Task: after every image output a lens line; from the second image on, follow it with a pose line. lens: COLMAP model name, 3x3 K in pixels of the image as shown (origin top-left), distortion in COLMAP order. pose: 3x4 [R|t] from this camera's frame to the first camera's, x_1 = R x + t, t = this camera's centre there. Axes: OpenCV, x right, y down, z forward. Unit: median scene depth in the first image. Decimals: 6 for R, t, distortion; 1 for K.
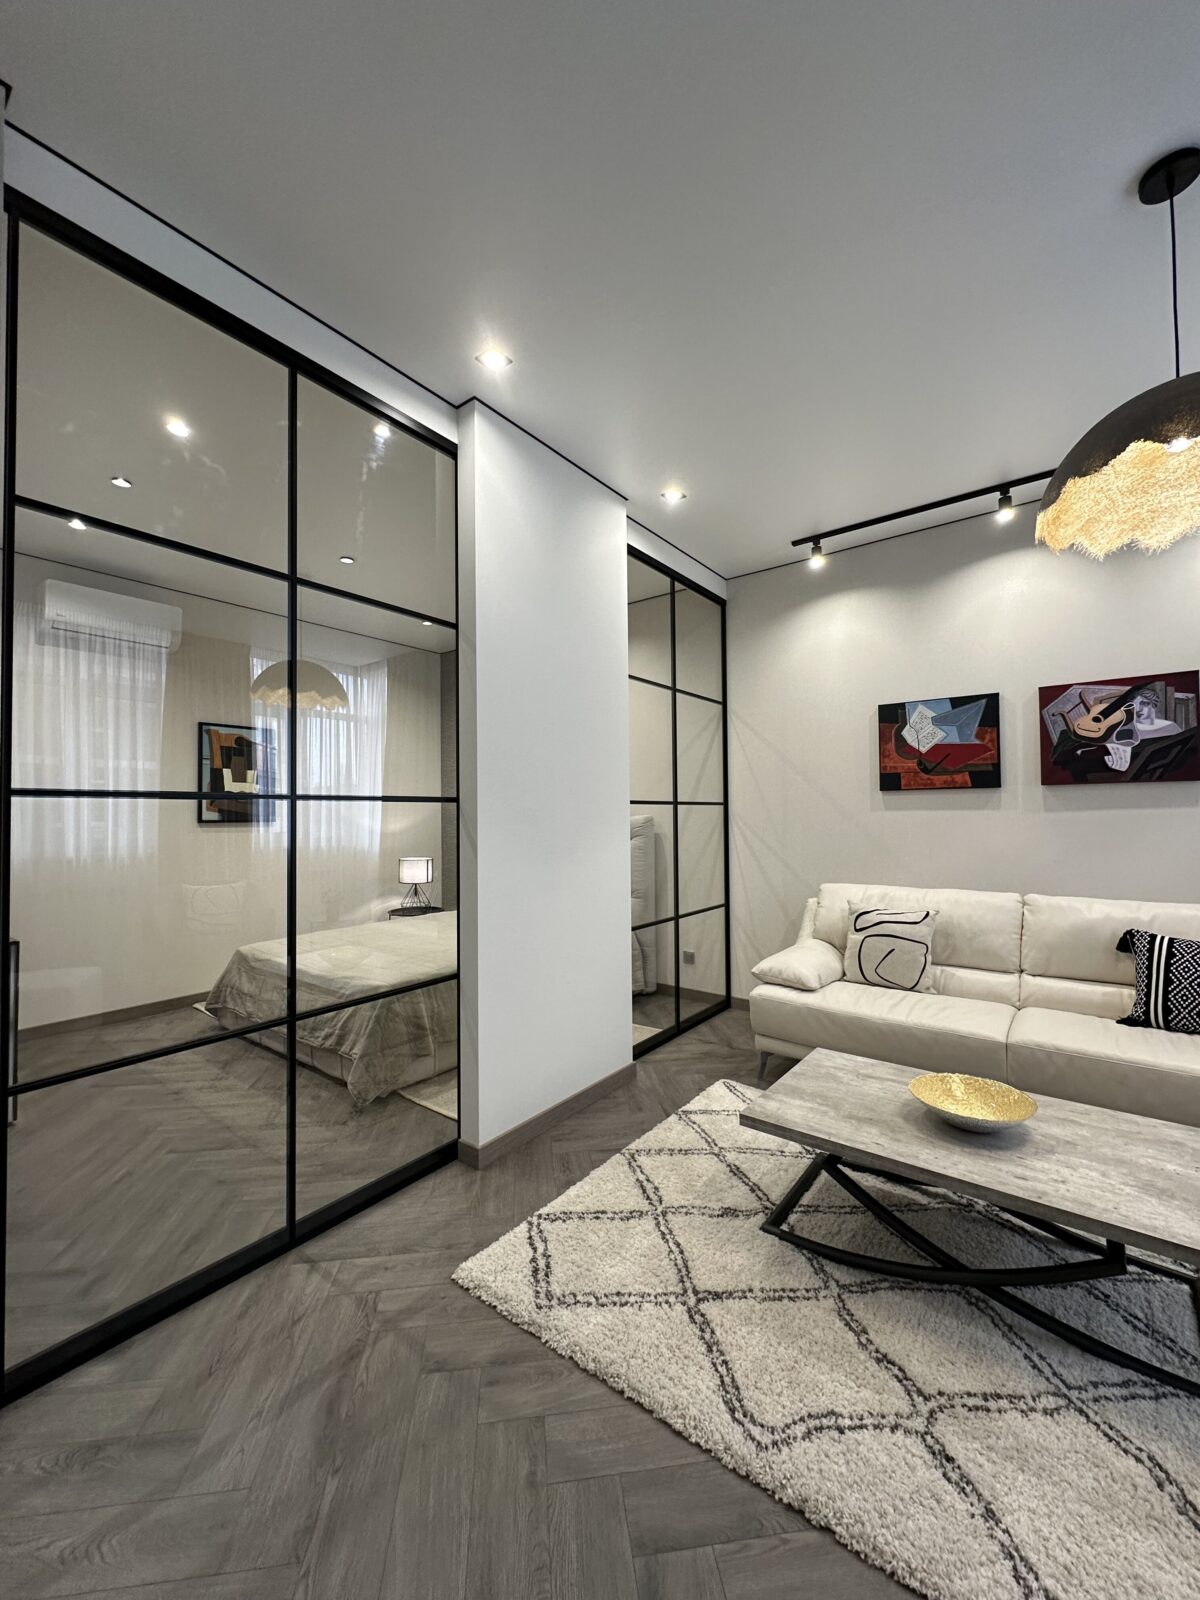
lens RADIAL K [[636.3, 0, 600.0], [0, 636.3, 800.0], [0, 0, 1]] dist [-0.003716, 0.000256]
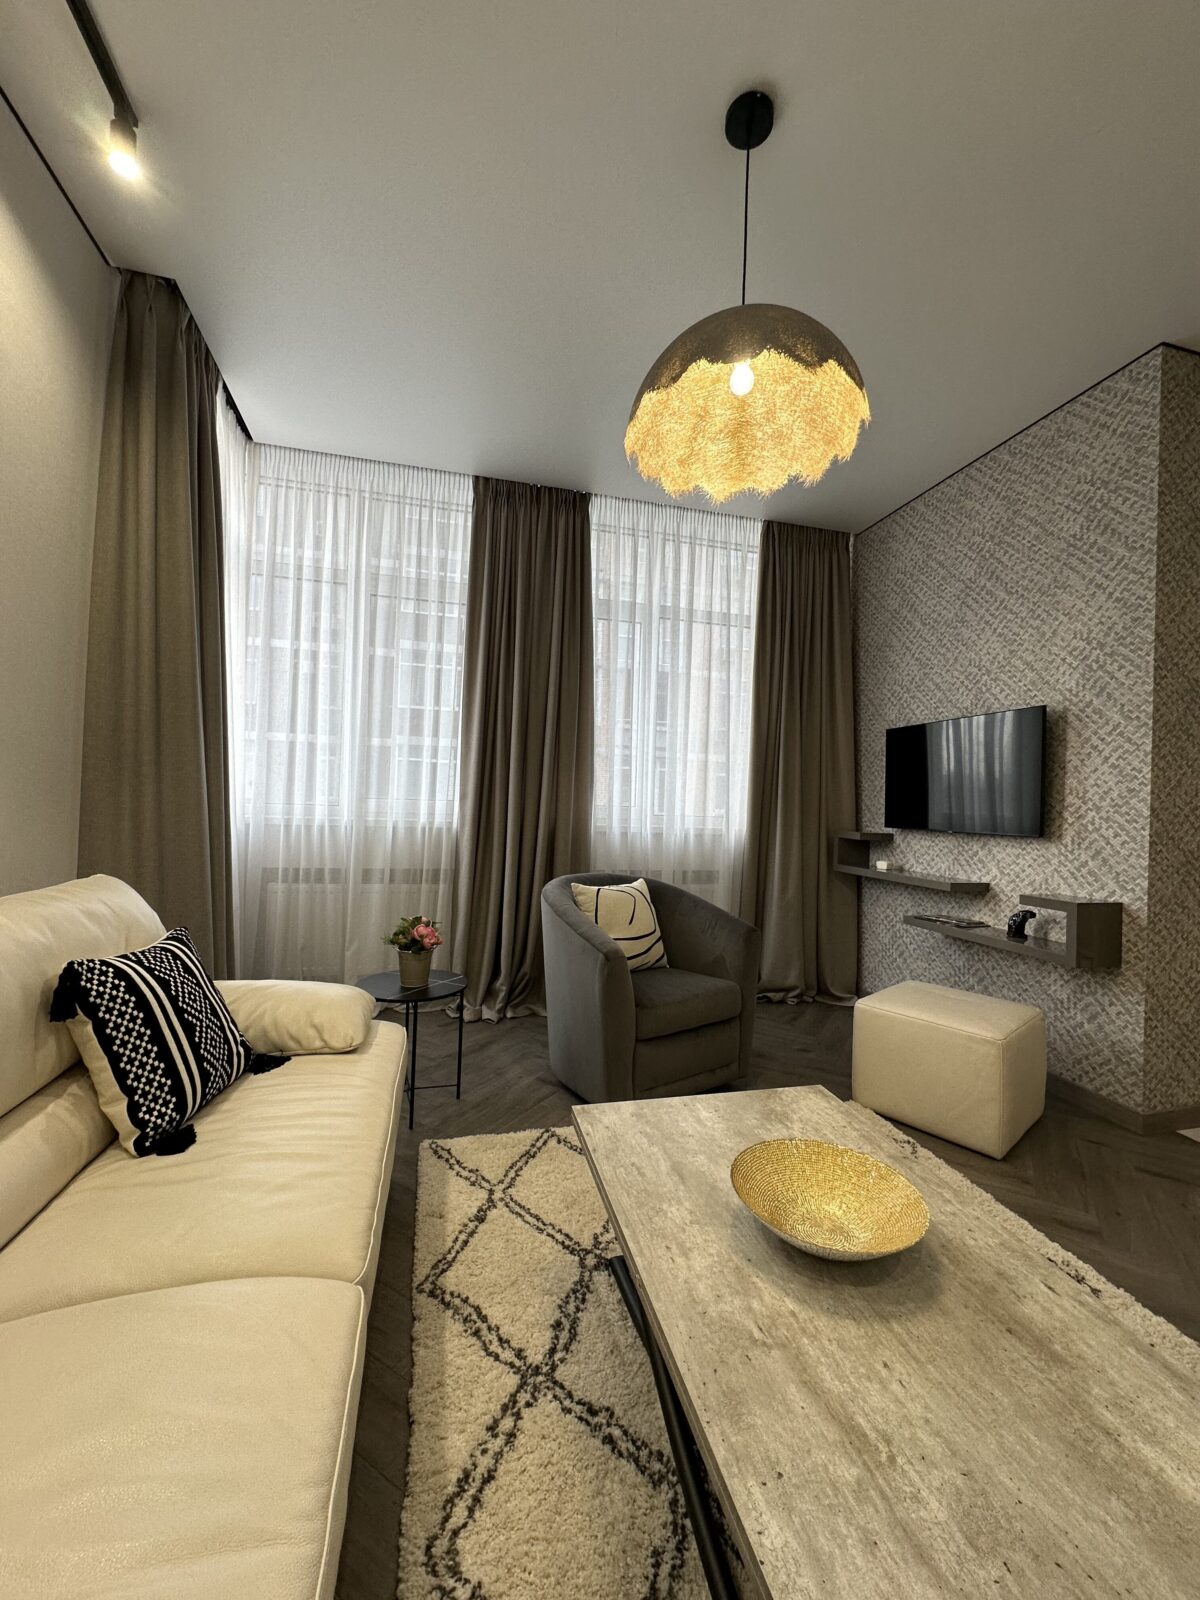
lens RADIAL K [[636.3, 0, 600.0], [0, 636.3, 800.0], [0, 0, 1]] dist [-0.003716, 0.000256]
pose [[-0.785117, -0.008576, 0.619288, 0.282732], [-0.038341, 0.998659, -0.034778, 0.095491], [-0.618159, -0.051049, -0.784393, 1.198675]]
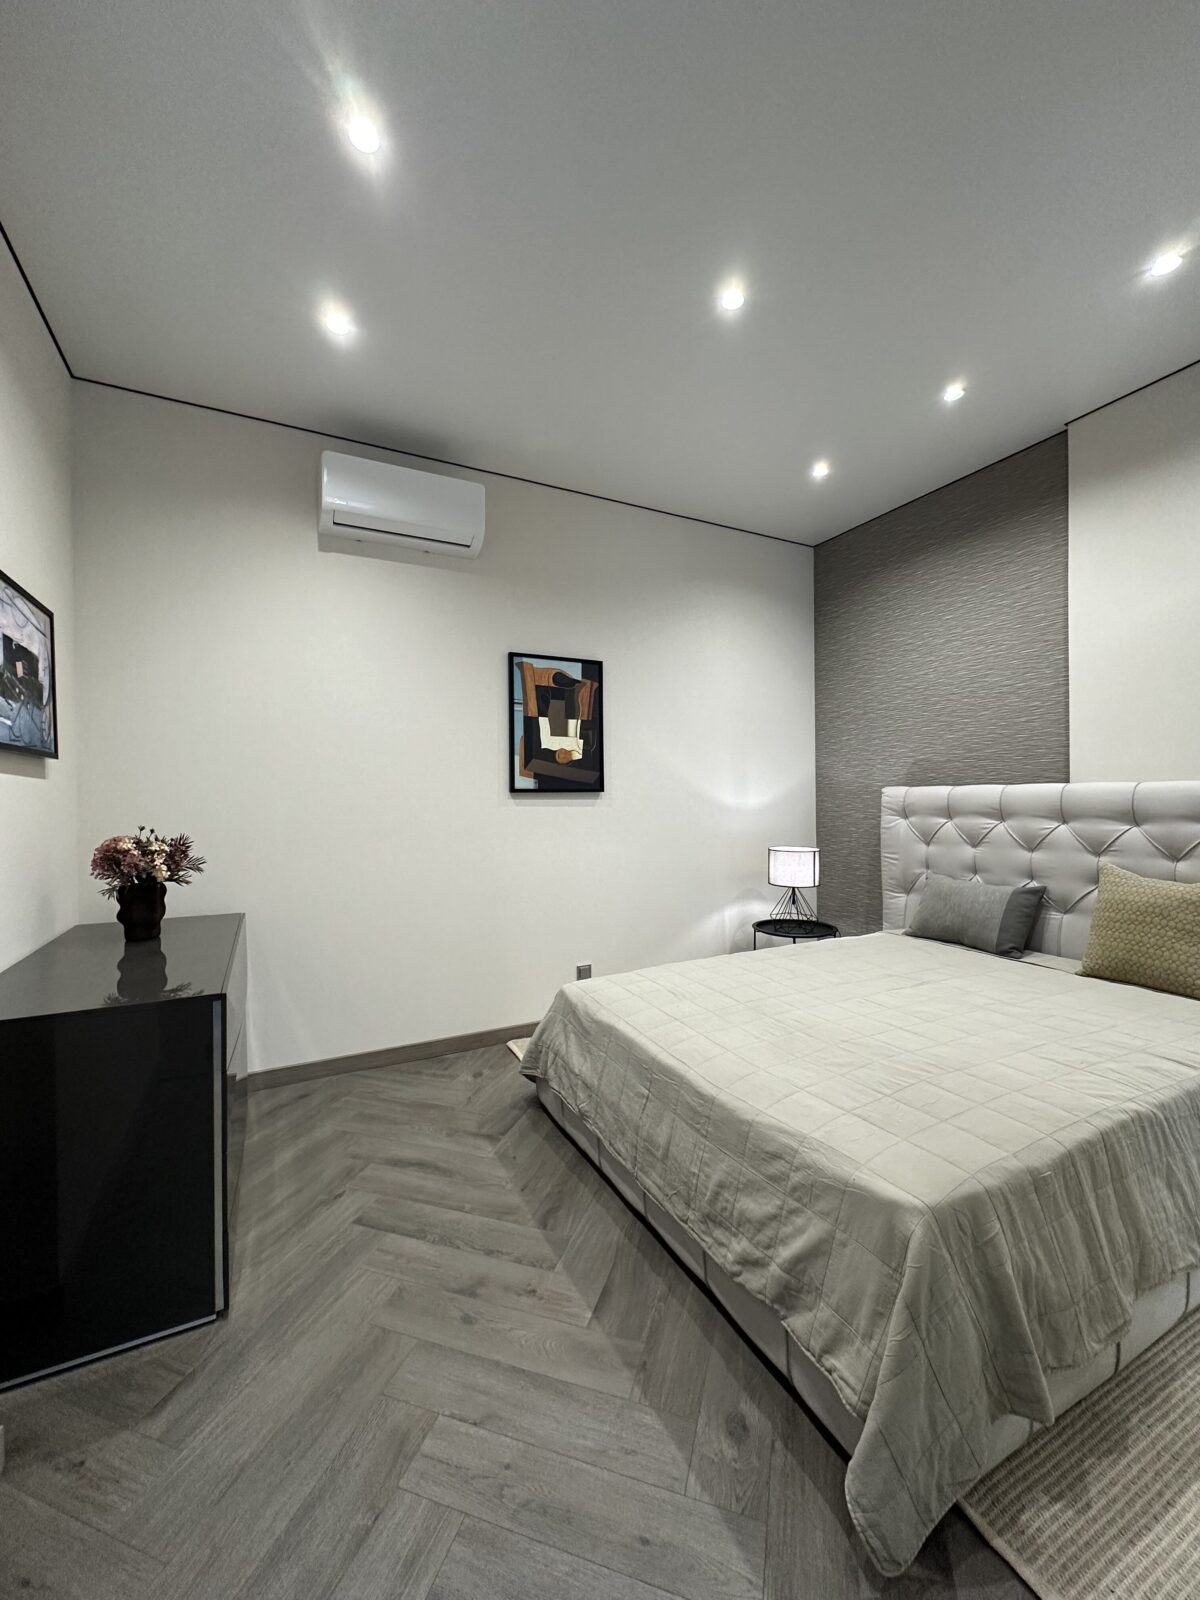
lens RADIAL K [[636.3, 0, 600.0], [0, 636.3, 800.0], [0, 0, 1]] dist [-0.003716, 0.000256]
pose [[0.904292, 0.003759, -0.426899, -0.418872], [0.009919, 0.999506, 0.029813, 0.043542], [0.426800, -0.031194, 0.903808, 0.705422]]
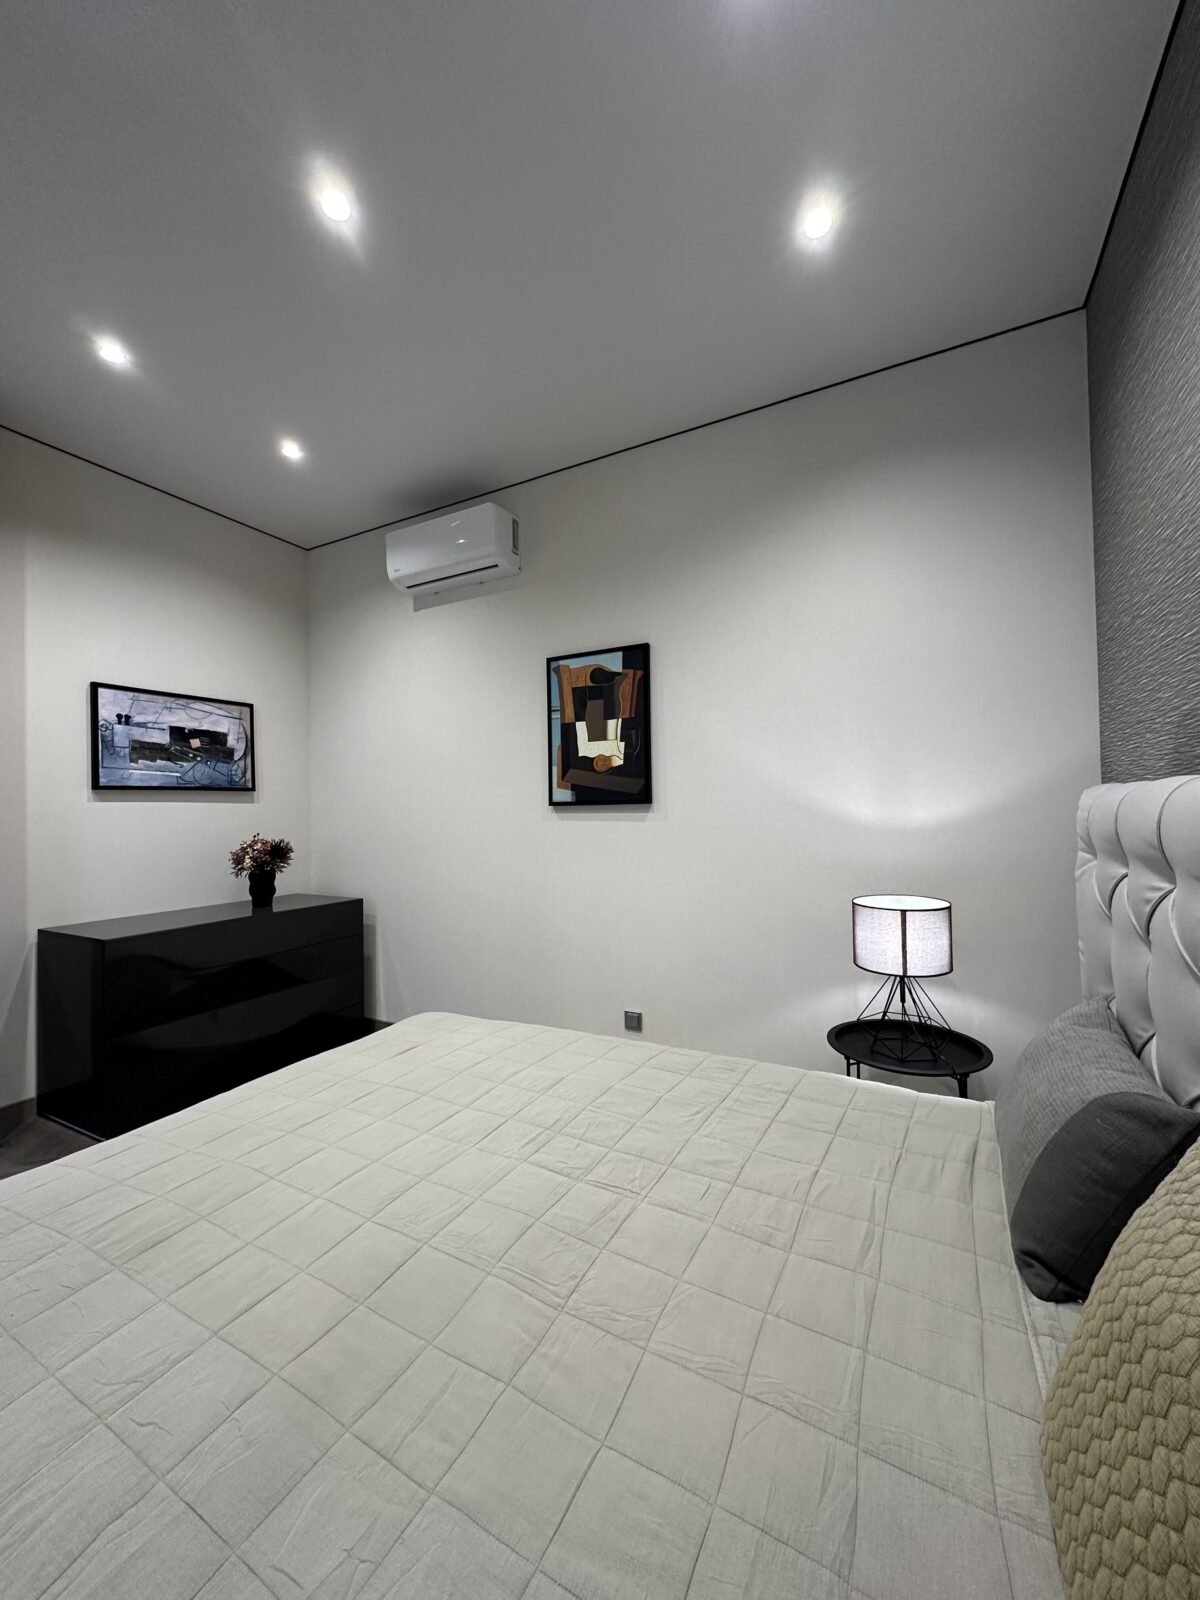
lens RADIAL K [[635.5, 0, 600.0], [0, 635.5, 800.0], [0, 0, 1]] dist [-0.002544, 0.000296]
pose [[0.164332, -0.006198, -0.986386, 0.092341], [0.039896, 0.999204, 0.000369, 0.057290], [0.985598, -0.039414, 0.164448, 1.700733]]
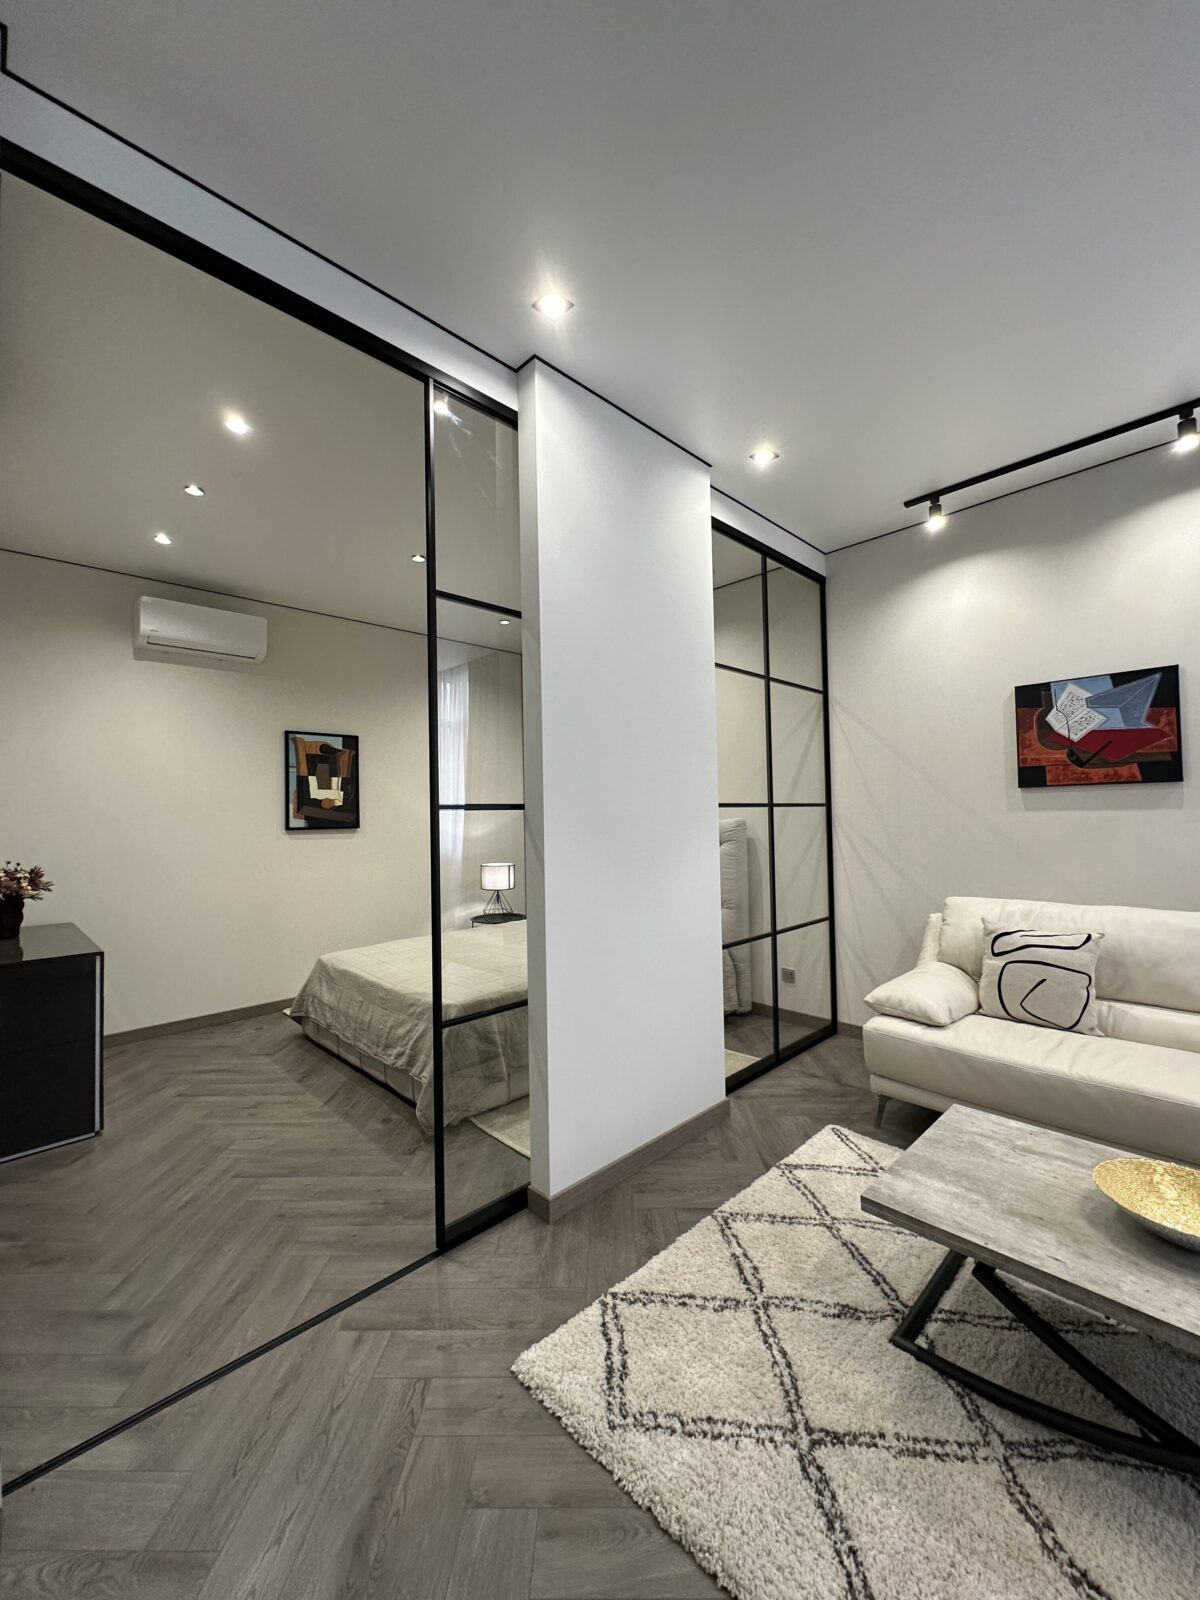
lens RADIAL K [[635.5, 0, 600.0], [0, 635.5, 800.0], [0, 0, 1]] dist [-0.002544, 0.000296]
pose [[0.989947, -0.013596, -0.140783, 0.010432], [0.013479, 0.999908, -0.001780, -0.006099], [0.140794, -0.000135, 0.990039, 0.125293]]
